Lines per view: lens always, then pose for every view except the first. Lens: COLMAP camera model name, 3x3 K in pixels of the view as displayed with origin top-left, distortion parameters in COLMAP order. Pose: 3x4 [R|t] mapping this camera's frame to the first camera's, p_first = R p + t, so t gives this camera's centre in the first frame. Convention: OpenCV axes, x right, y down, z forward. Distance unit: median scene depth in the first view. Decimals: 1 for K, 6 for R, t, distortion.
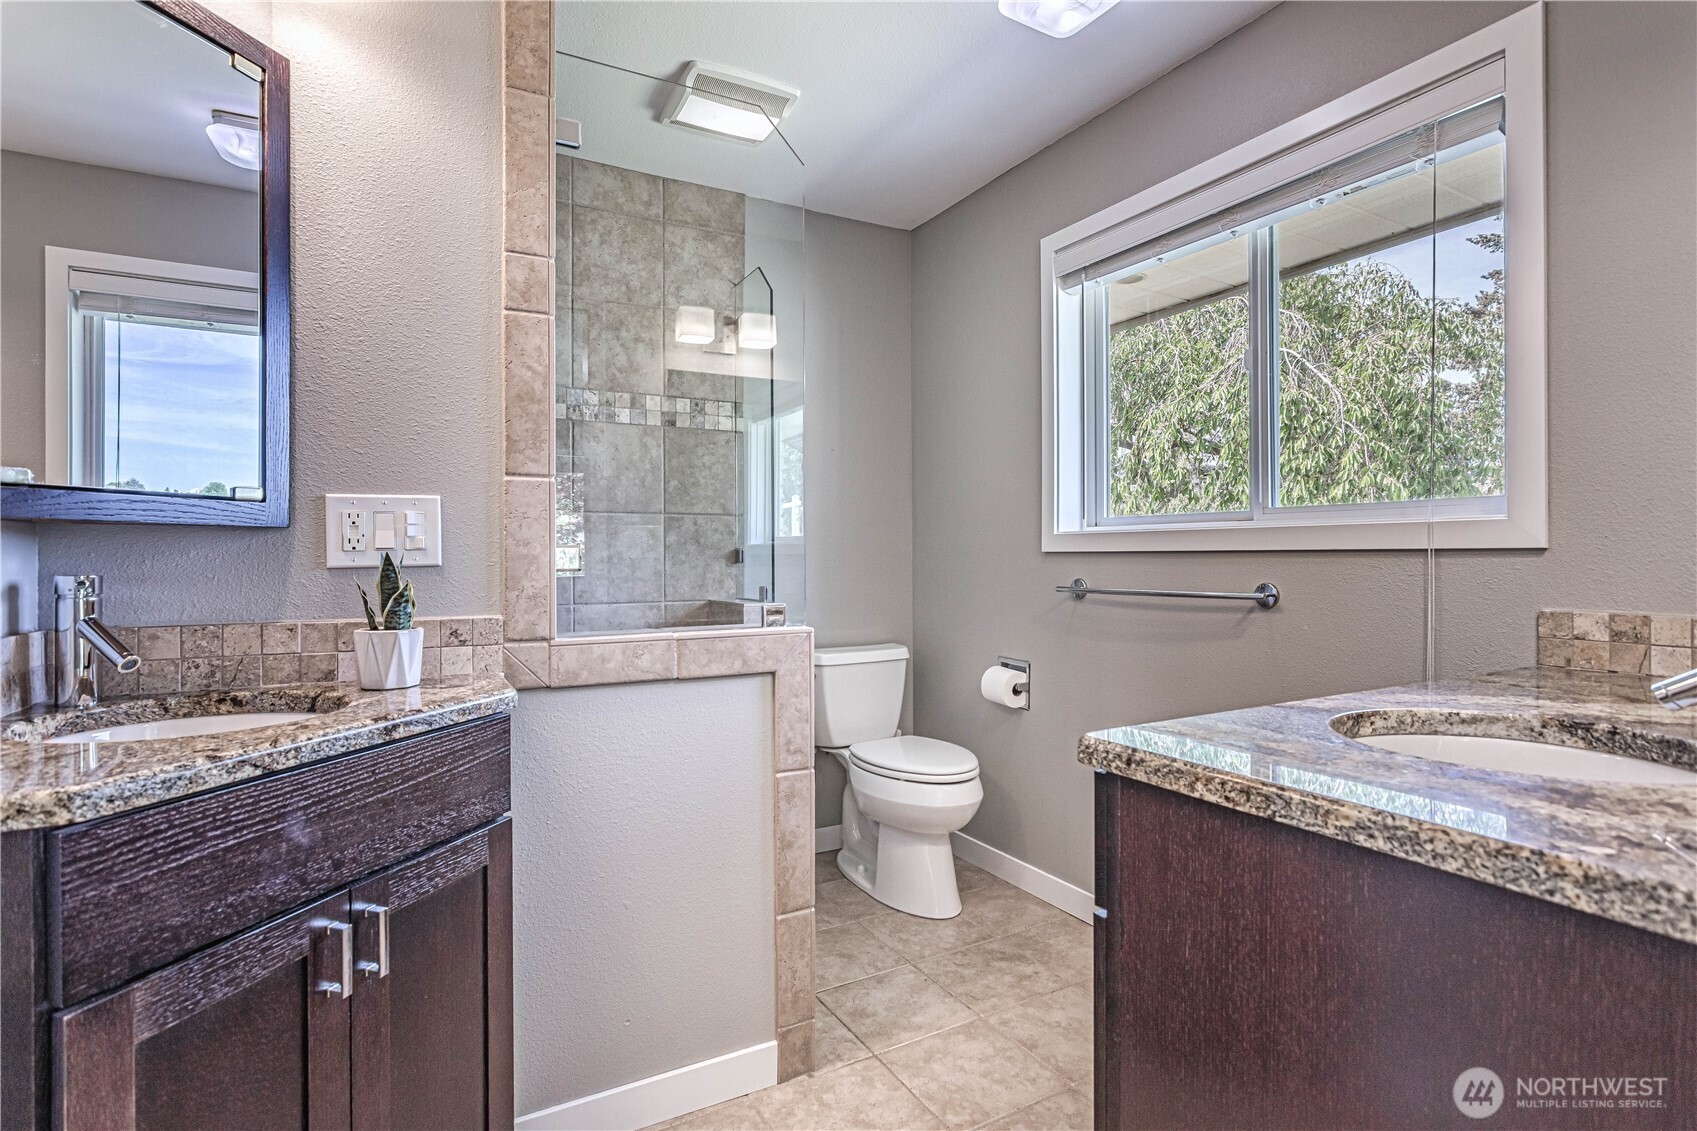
lens RADIAL K [[824.2, 0, 849.2], [0, 824.2, 558.9], [0, 0, 1]] dist [-0.002573, 0.000587]
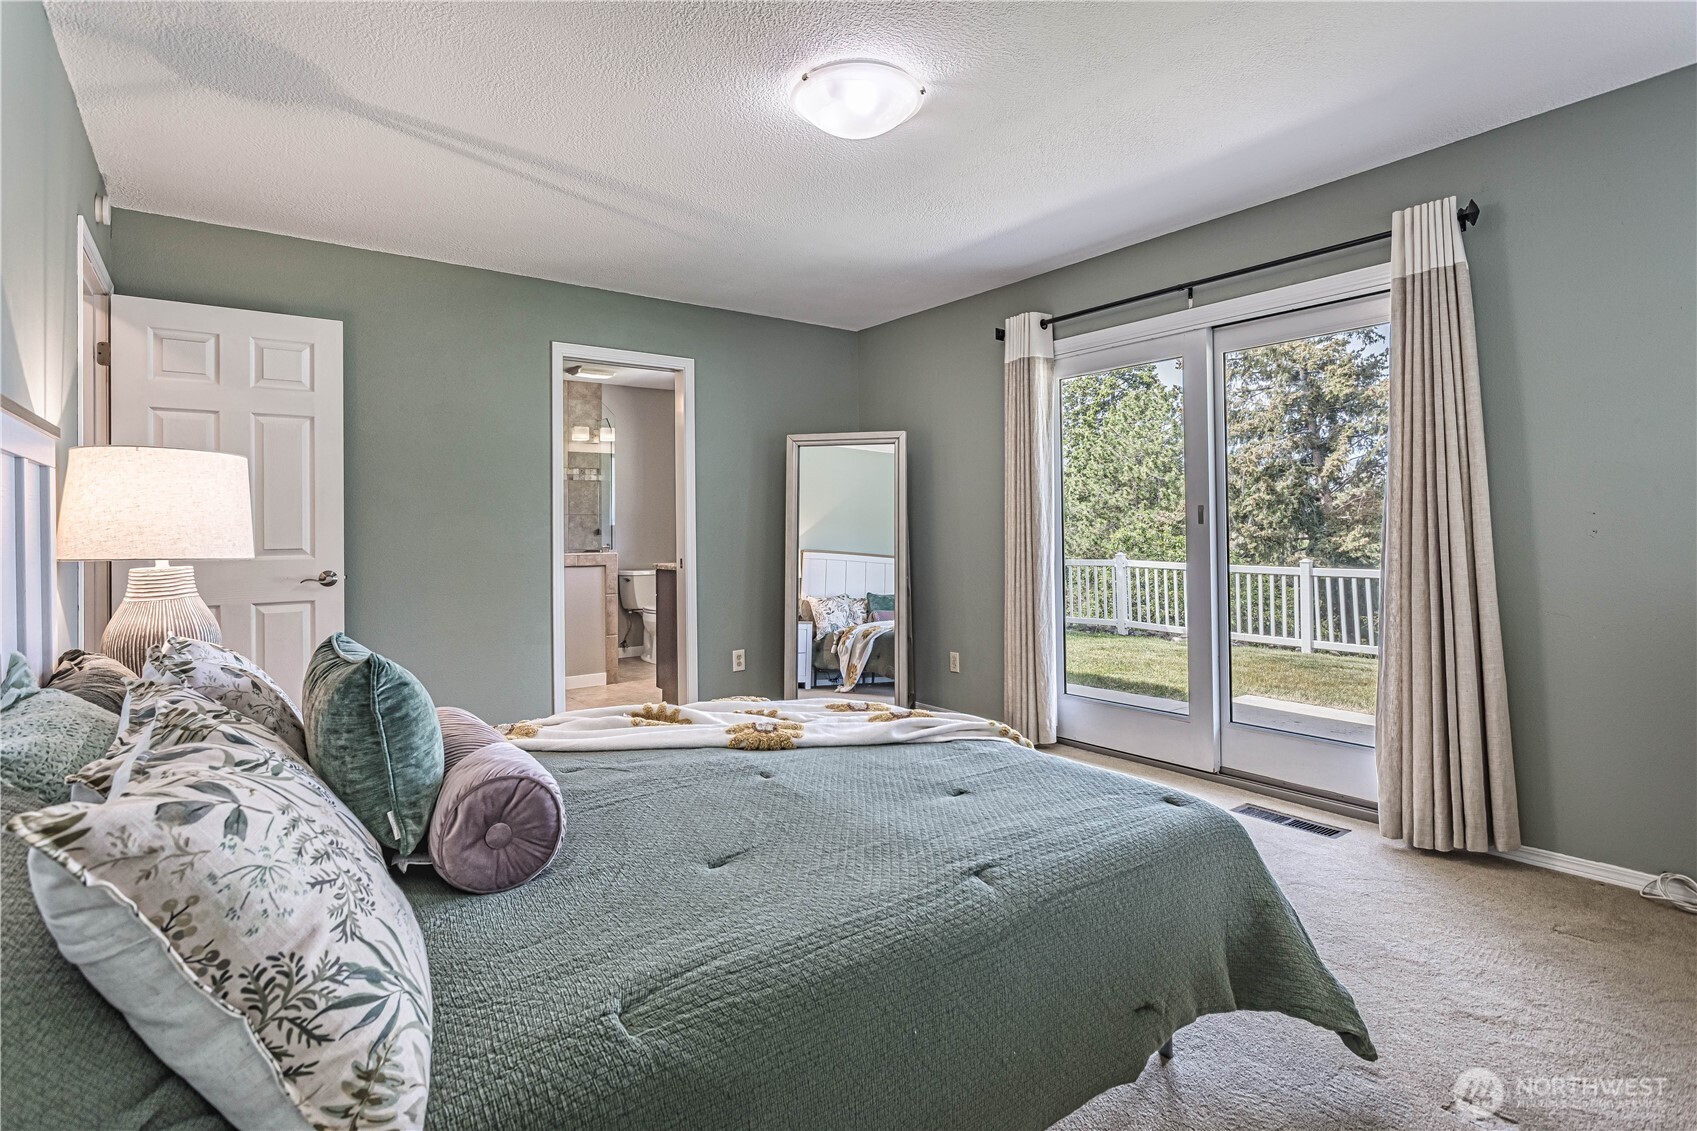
lens RADIAL K [[824.2, 0, 849.2], [0, 824.2, 558.9], [0, 0, 1]] dist [-0.002573, 0.000587]
pose [[0.990804, 0.003924, 0.135250, 0.272707], [-0.006896, 0.999745, 0.021513, 0.018991], [-0.135131, -0.022248, 0.990578, -1.536243]]
